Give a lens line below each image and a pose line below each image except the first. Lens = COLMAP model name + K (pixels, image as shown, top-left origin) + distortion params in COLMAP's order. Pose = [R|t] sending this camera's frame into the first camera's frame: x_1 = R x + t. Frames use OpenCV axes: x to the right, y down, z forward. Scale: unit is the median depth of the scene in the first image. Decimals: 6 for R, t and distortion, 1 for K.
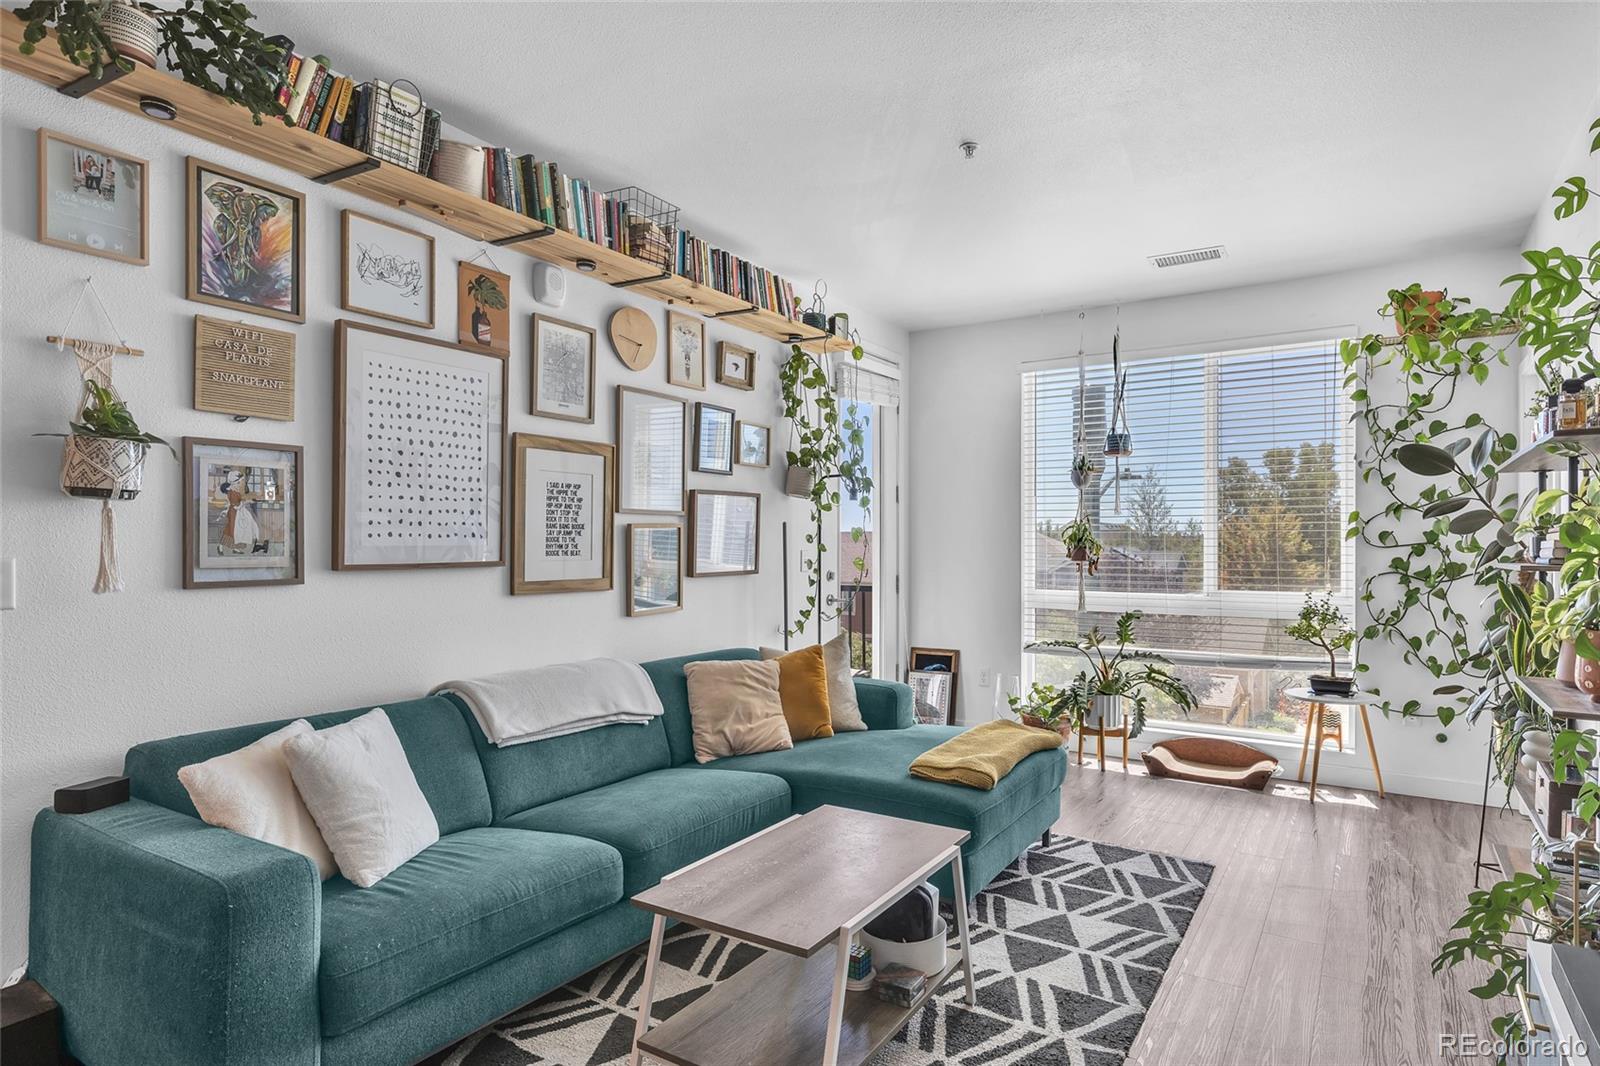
lens RADIAL K [[873.3, 0, 808.4], [0, 873.3, 546.1], [0, 0, 1]] dist [-0.002077, -0.001175]
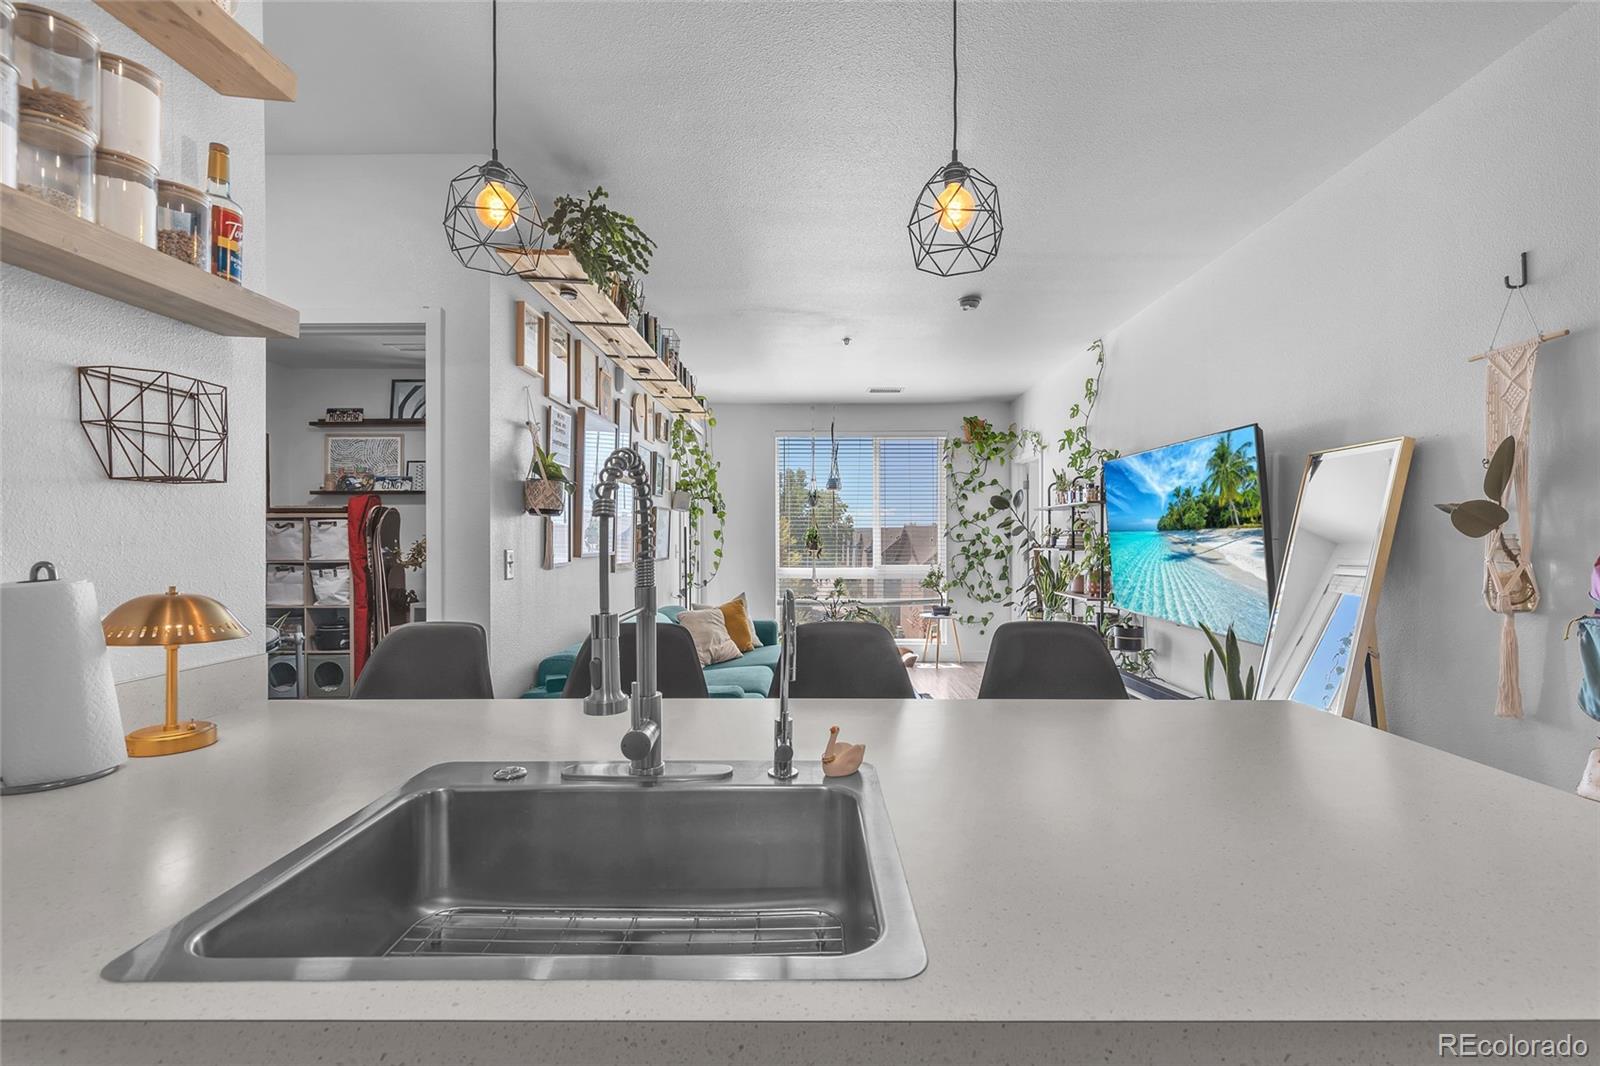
lens RADIAL K [[722.0, 0, 808.8], [0, 722.0, 538.5], [0, 0, 1]] dist [0.001663, 0.000567]
pose [[0.843886, -0.000594, 0.536523, -0.549012], [0.003760, 0.999981, -0.004807, 0.001011], [-0.536510, 0.006074, 0.843872, -0.239735]]
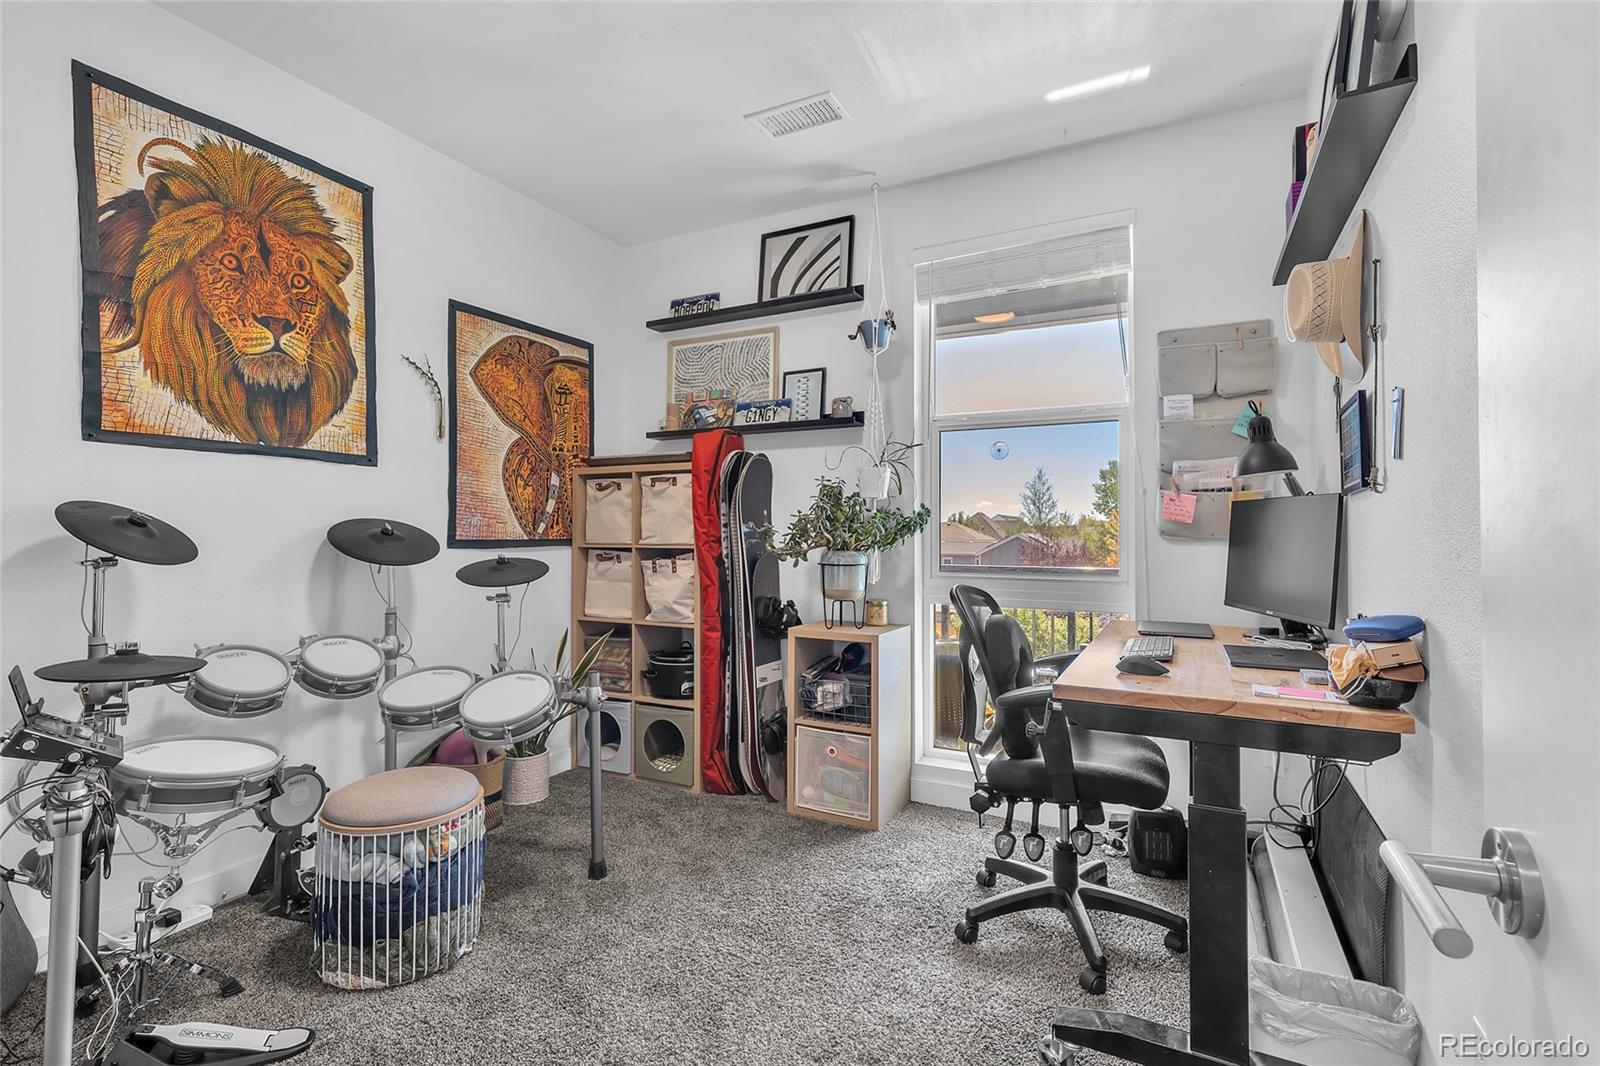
lens RADIAL K [[740.8, 0, 800.0], [0, 740.8, 533.0], [0, 0, 1]] dist [-0.002652, -0.000604]
pose [[0.996227, 0.003537, 0.086713, -0.507278], [-0.003417, 0.999993, -0.001533, 0.019608], [-0.086718, 0.001231, 0.996232, 0.533588]]
